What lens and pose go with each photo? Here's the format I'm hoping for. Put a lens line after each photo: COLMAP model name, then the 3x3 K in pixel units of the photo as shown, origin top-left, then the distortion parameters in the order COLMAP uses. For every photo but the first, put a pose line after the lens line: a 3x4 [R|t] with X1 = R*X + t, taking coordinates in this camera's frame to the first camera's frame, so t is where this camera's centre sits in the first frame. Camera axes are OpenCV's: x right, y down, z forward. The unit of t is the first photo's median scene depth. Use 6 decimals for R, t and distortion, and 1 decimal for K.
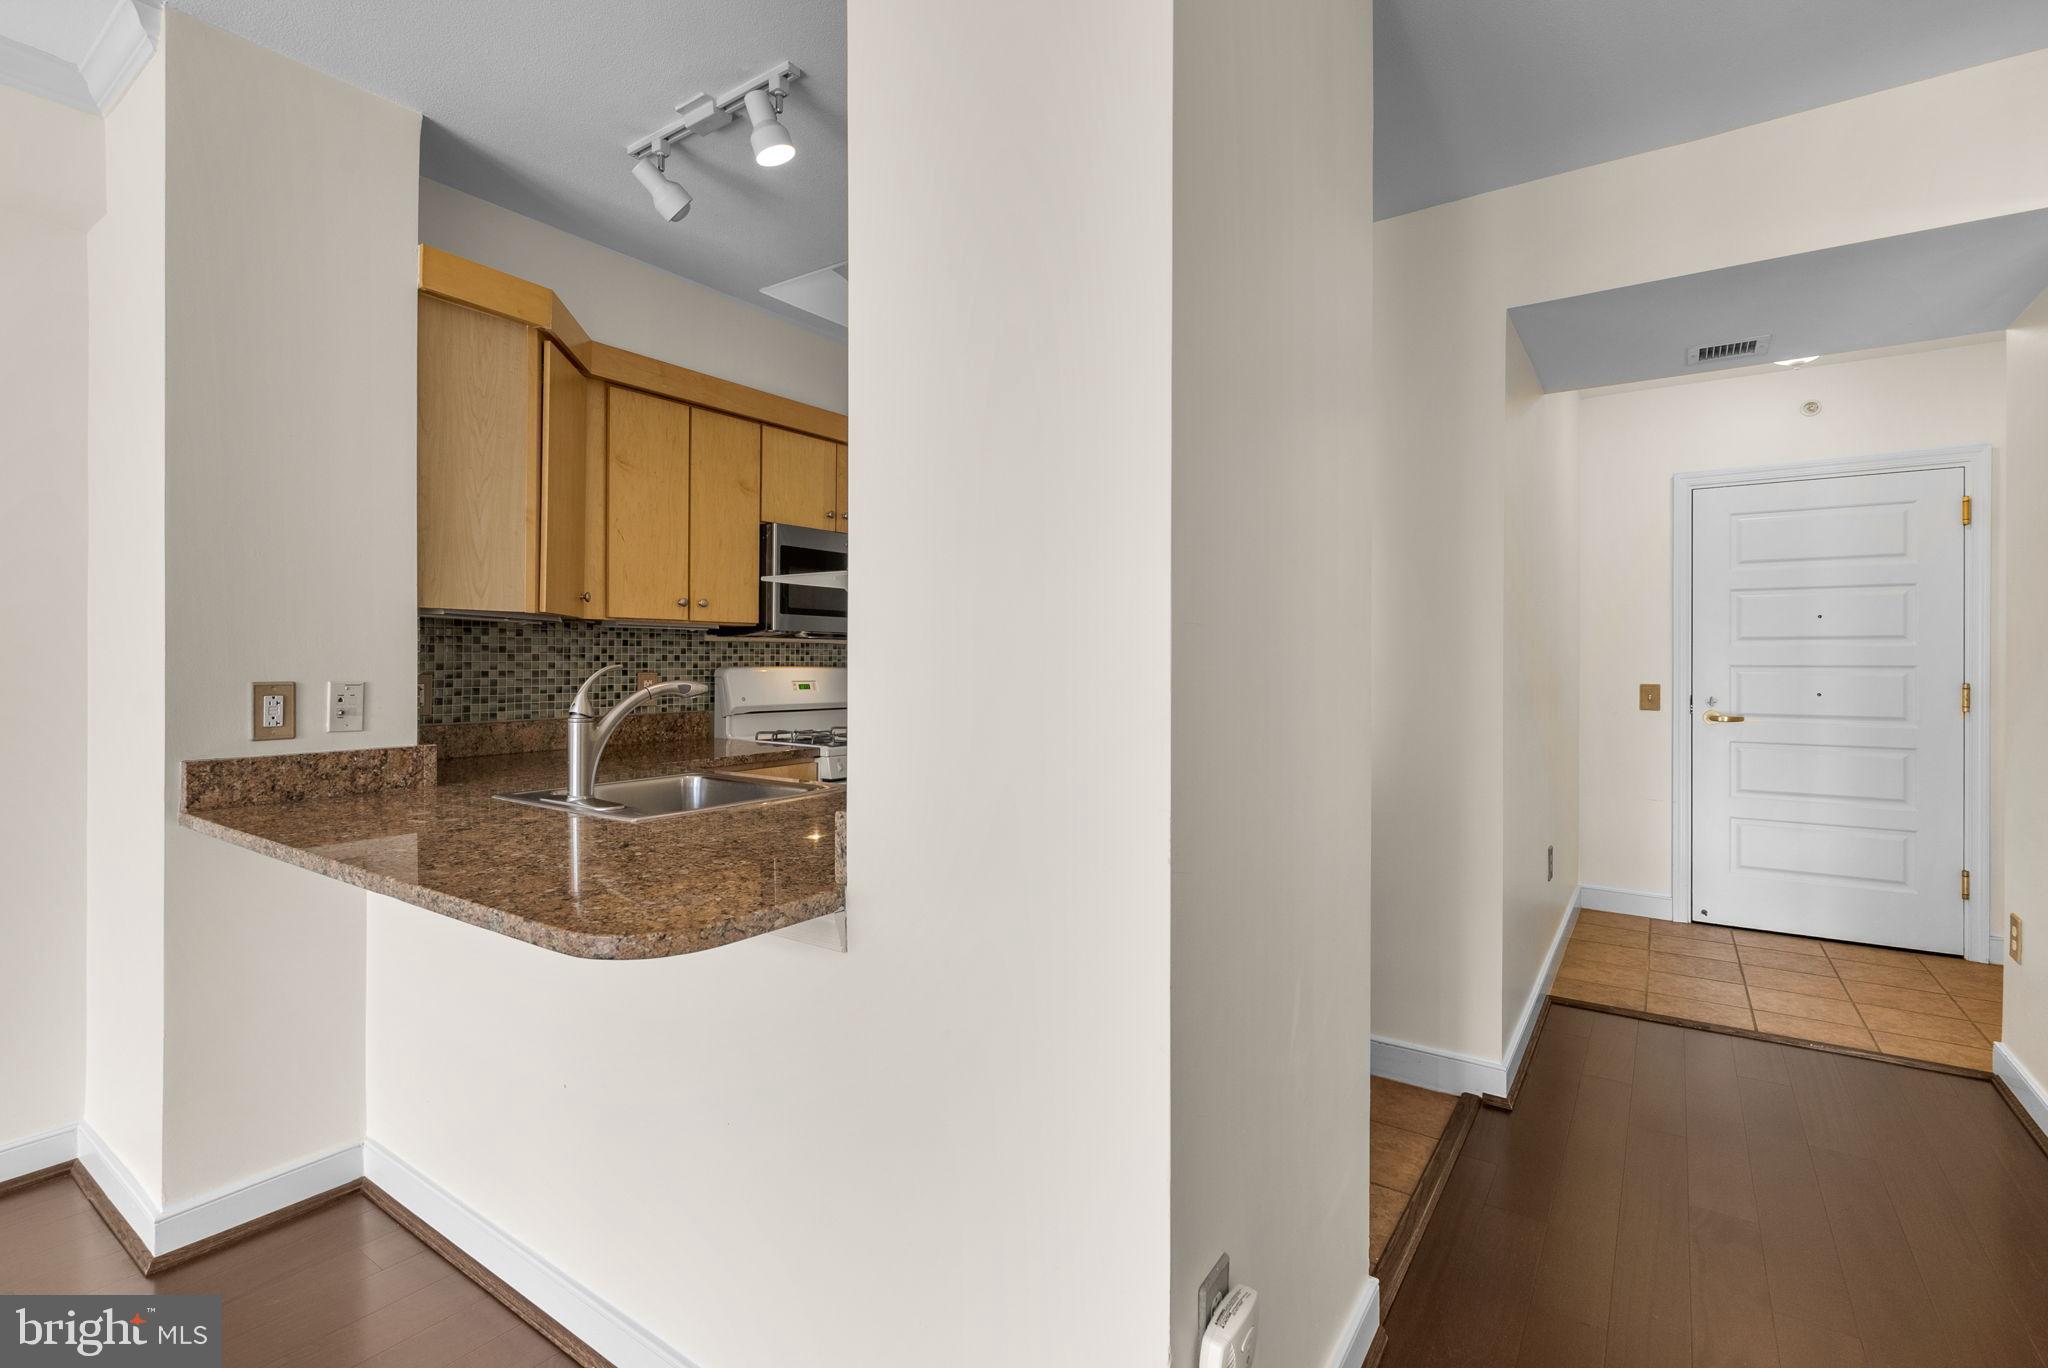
lens RADIAL K [[945.2, 0, 1004.3], [0, 945.2, 657.0], [0, 0, 1]] dist [-0.003466, -0.000196]
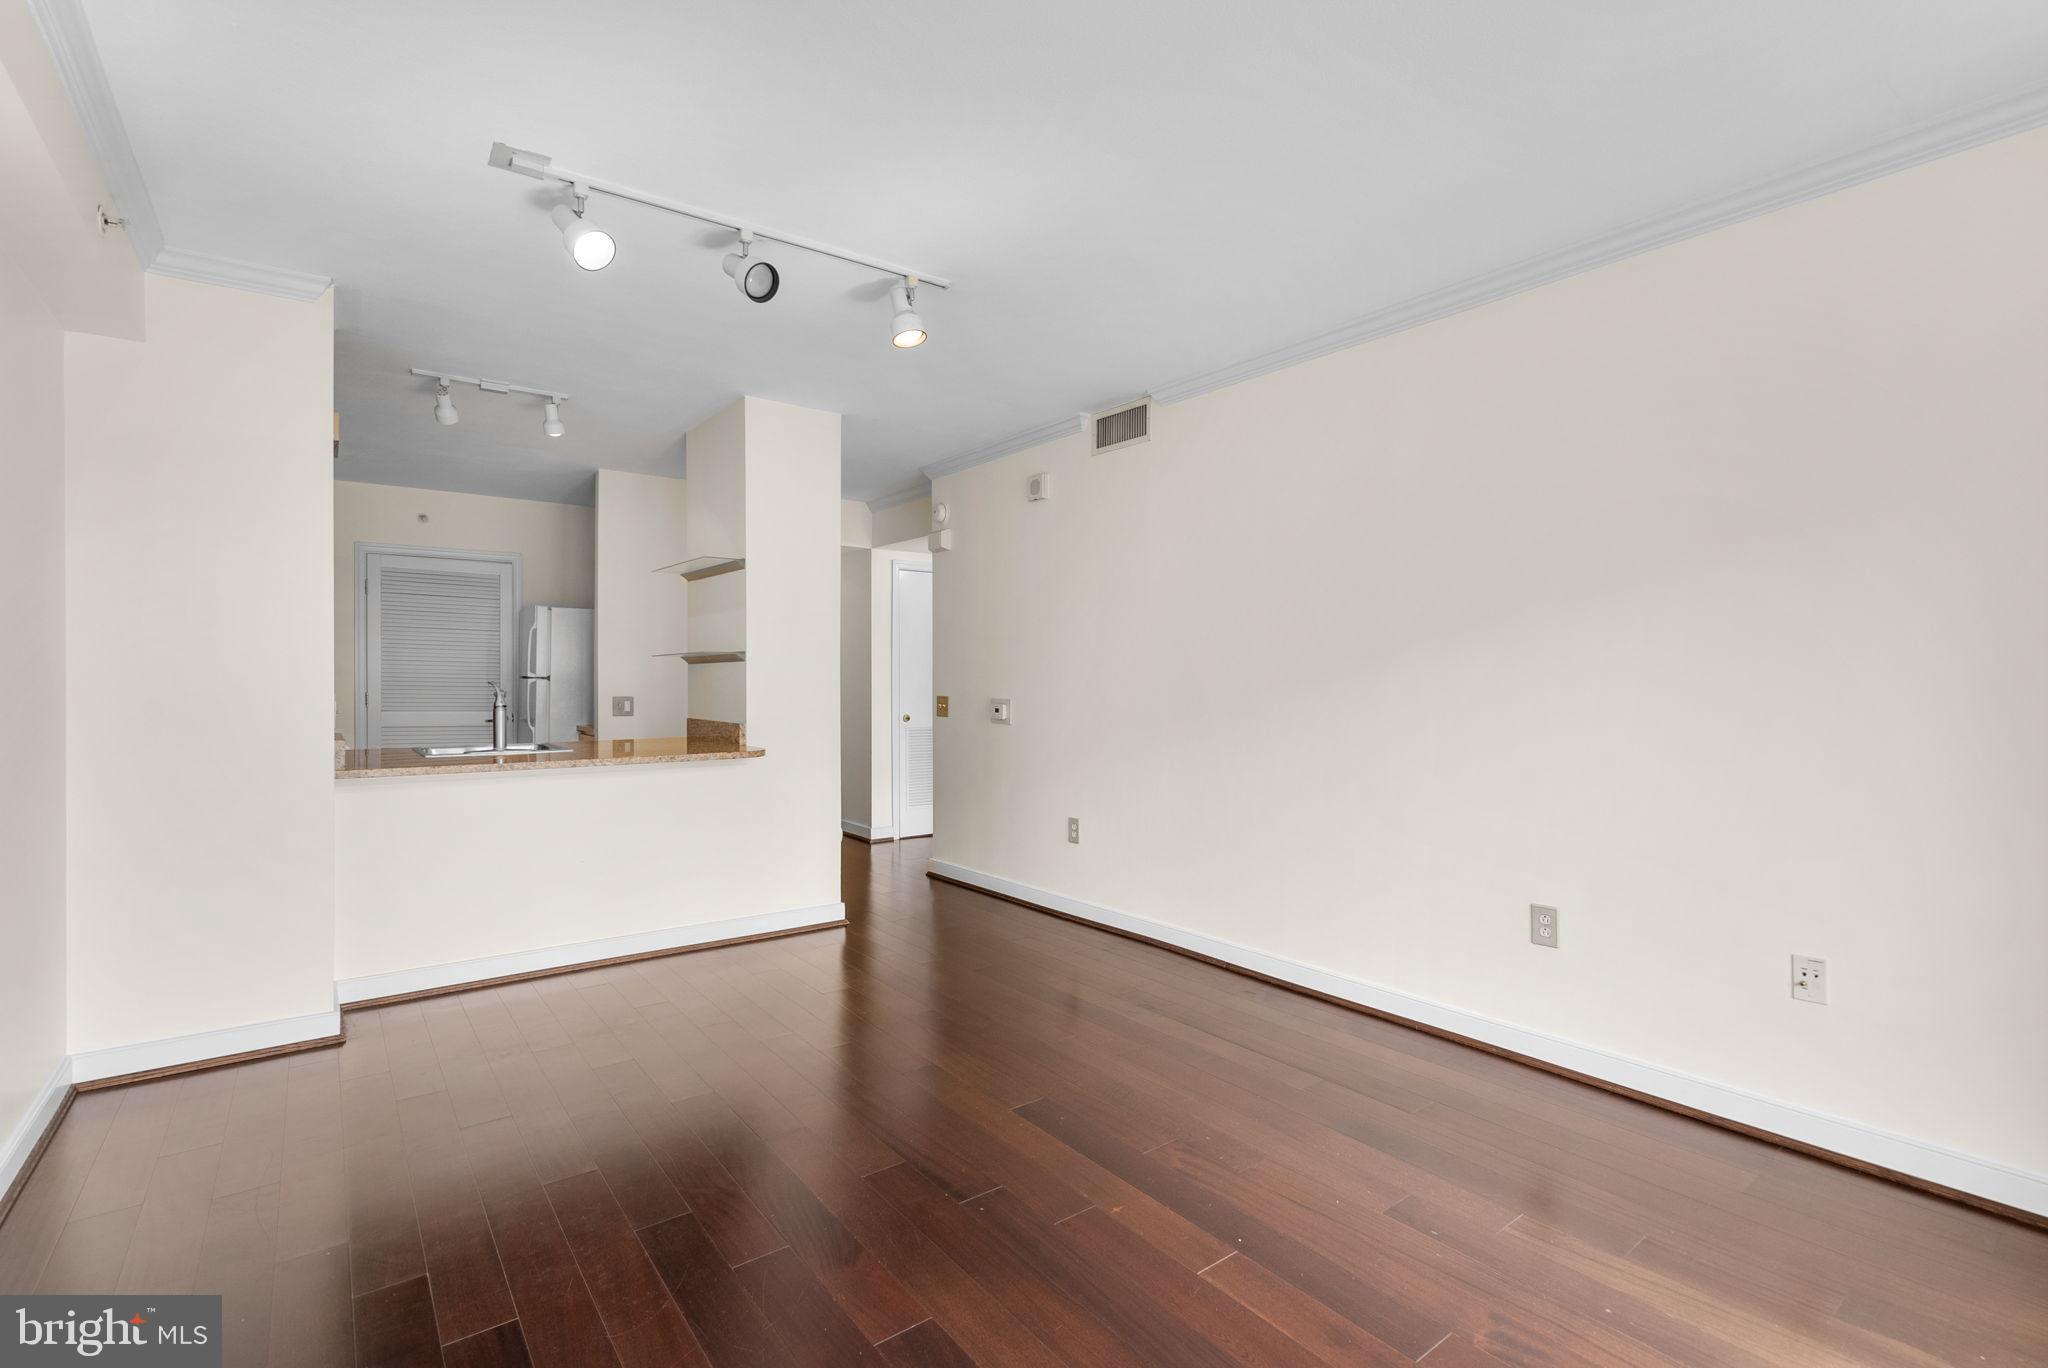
lens RADIAL K [[945.2, 0, 1027.5], [0, 945.2, 674.4], [0, 0, 1]] dist [-0.003466, -0.000196]
pose [[0.296055, 0.000645, 0.955171, -1.262028], [-0.003178, 0.999995, 0.000309, -0.006801], [-0.955166, -0.003127, 0.296056, -0.392295]]
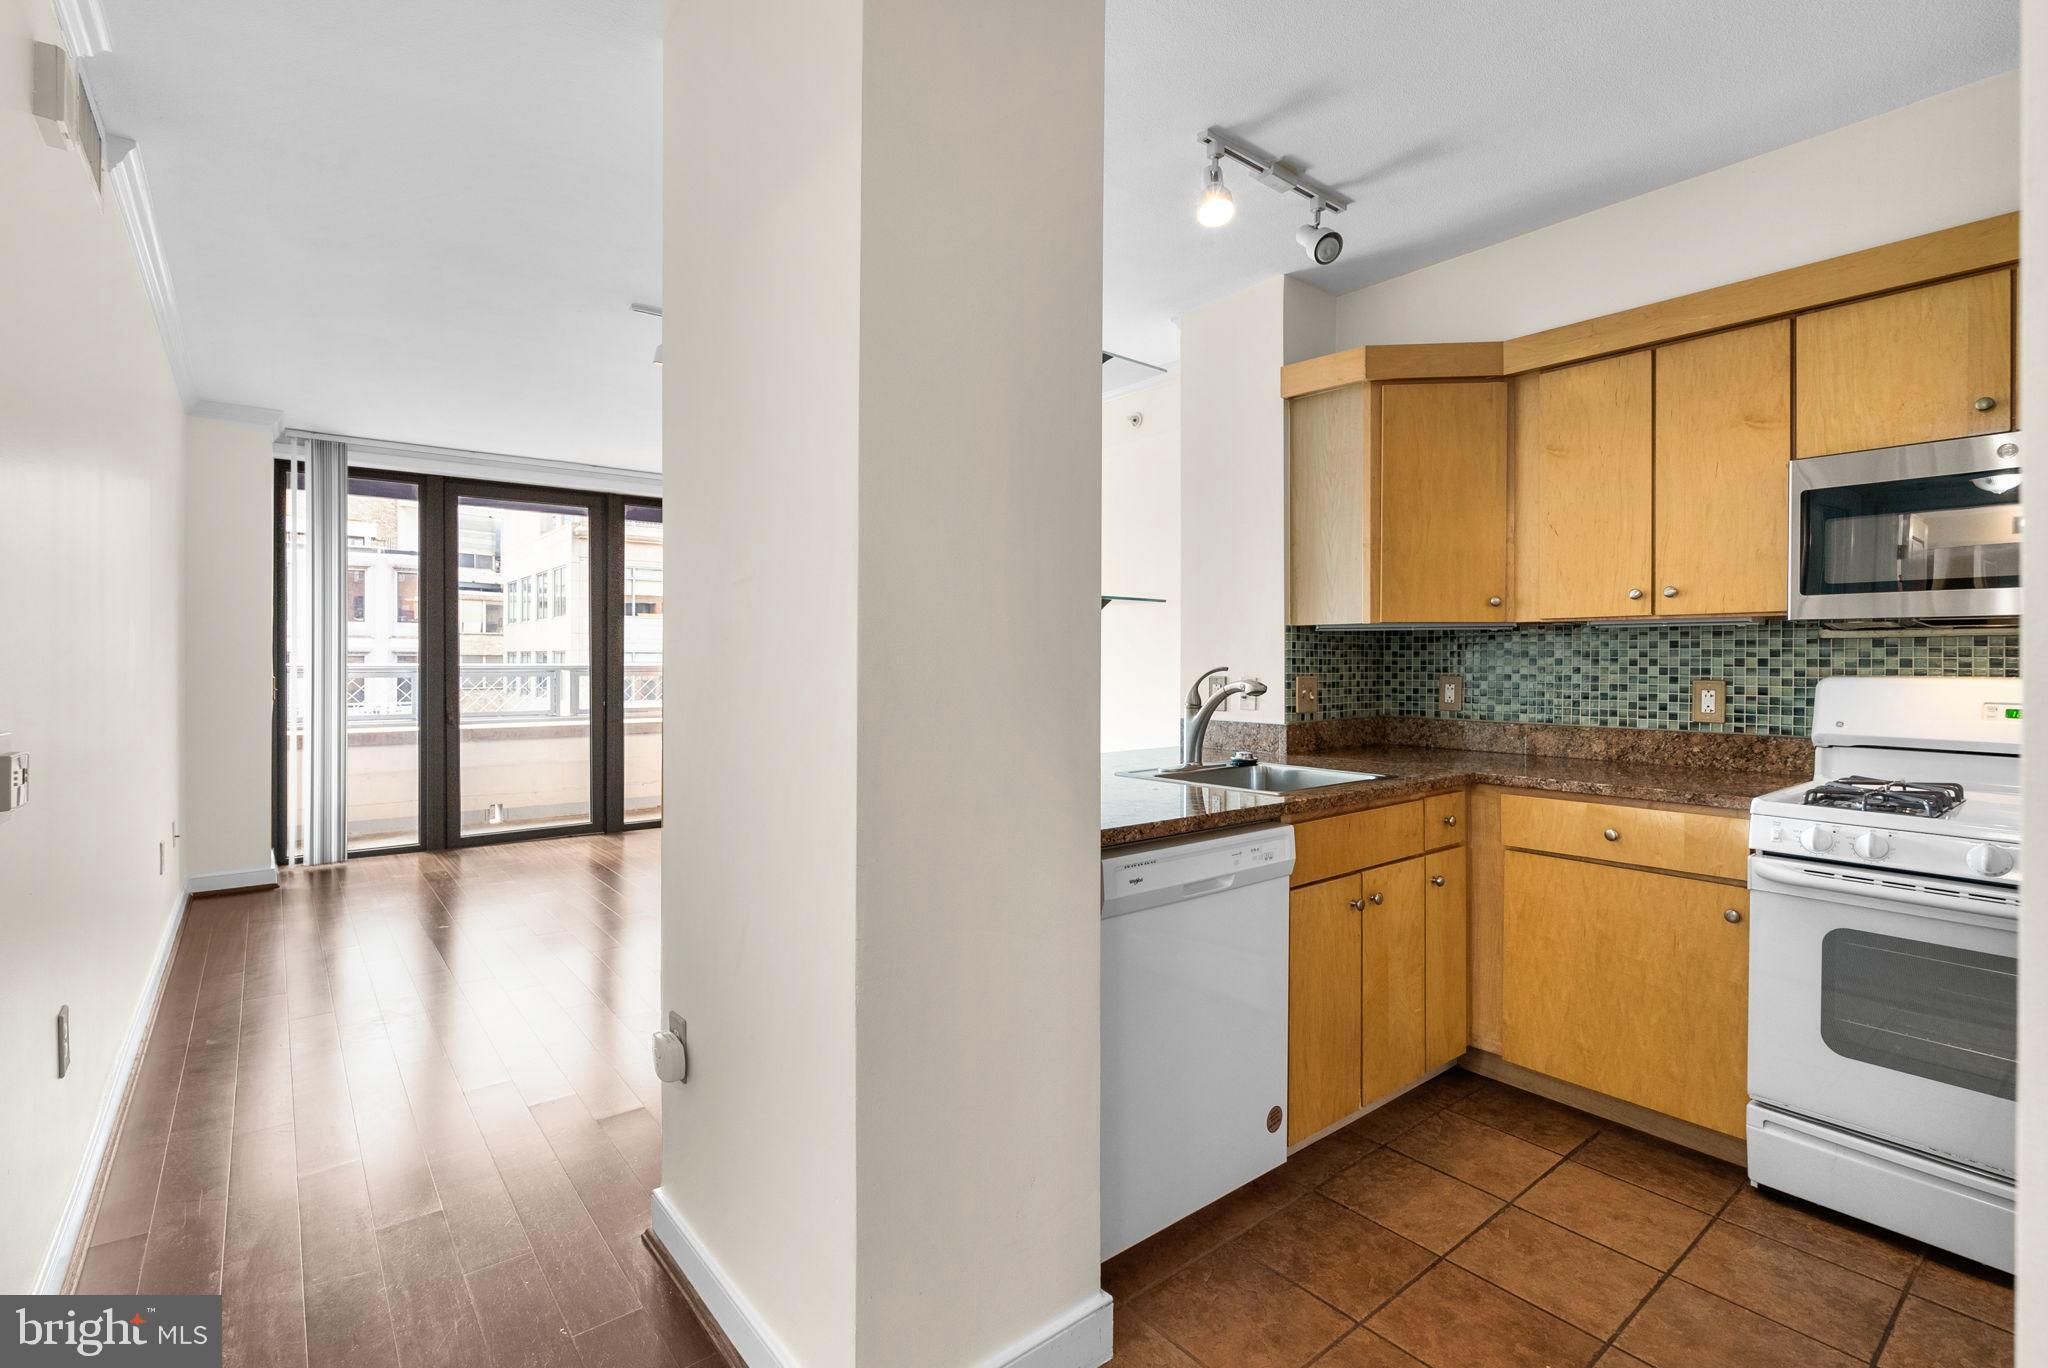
lens RADIAL K [[945.2, 0, 1014.7], [0, 945.2, 665.1], [0, 0, 1]] dist [-0.003466, -0.000196]
pose [[-0.268730, 0.000691, -0.963215, 0.599238], [-0.001093, 0.999999, 0.001022, 0.003465], [0.963215, 0.001327, -0.268729, 0.709044]]
